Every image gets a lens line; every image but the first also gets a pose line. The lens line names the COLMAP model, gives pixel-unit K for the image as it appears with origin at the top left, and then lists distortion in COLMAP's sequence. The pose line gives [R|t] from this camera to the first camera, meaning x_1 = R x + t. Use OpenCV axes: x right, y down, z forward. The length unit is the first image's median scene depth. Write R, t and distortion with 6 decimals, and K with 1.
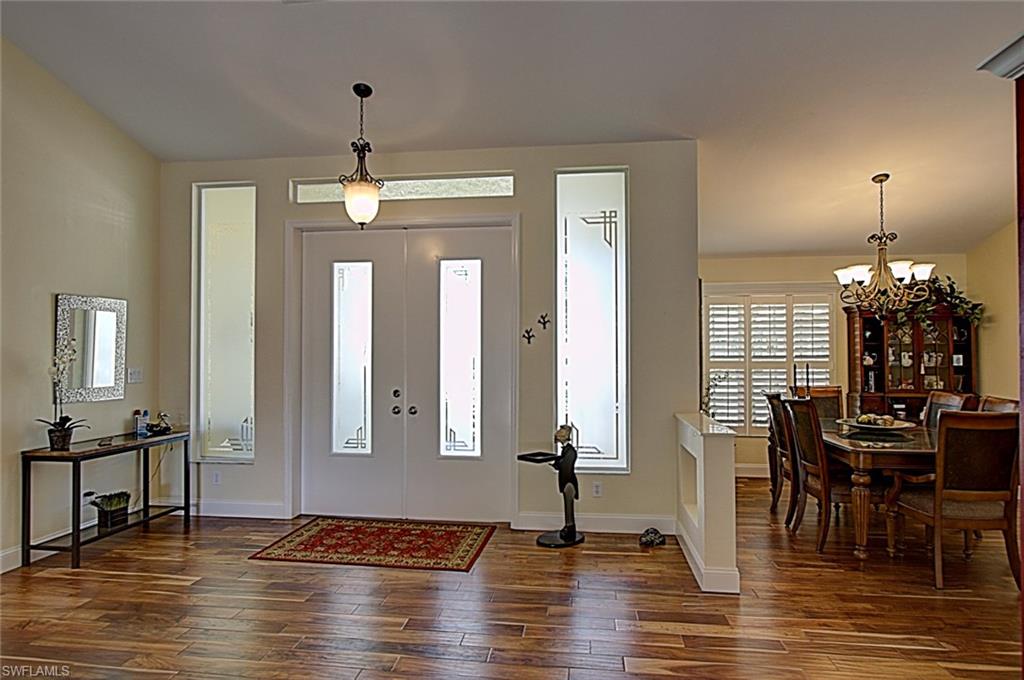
lens RADIAL K [[598.4, 0, 505.5], [0, 598.4, 344.2], [0, 0, 1]] dist [-0.013876, 0.007008]
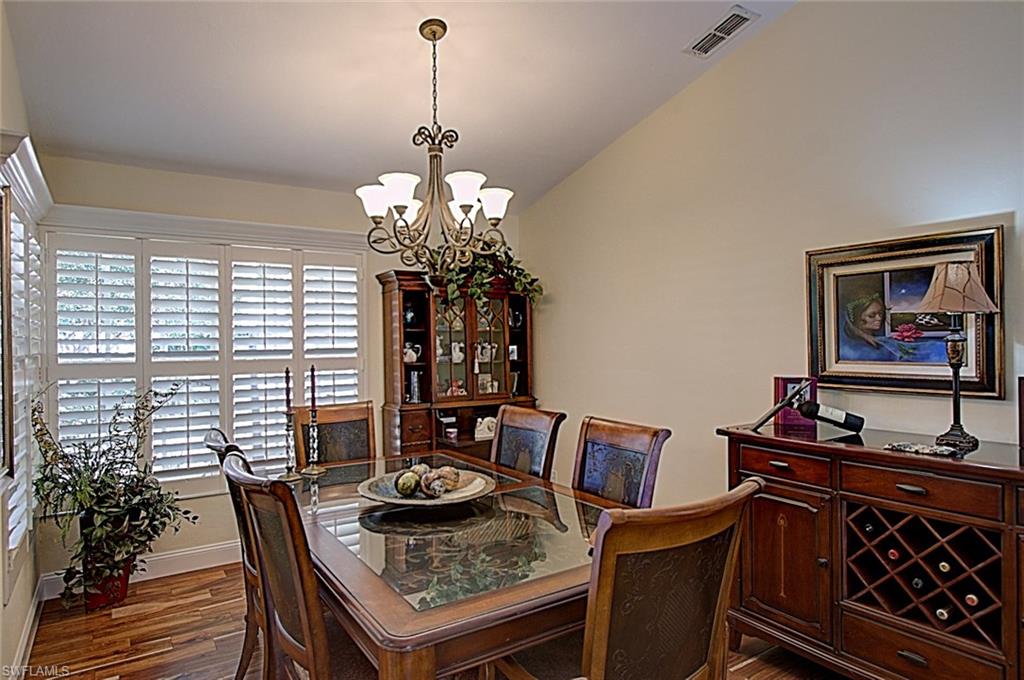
lens RADIAL K [[598.4, 0, 505.5], [0, 598.4, 344.2], [0, 0, 1]] dist [-0.013876, 0.007008]
pose [[0.755279, -0.008275, 0.655351, 0.256138], [-0.001760, 0.999891, 0.014654, 0.005012], [-0.655401, -0.012222, 0.755182, 0.434150]]
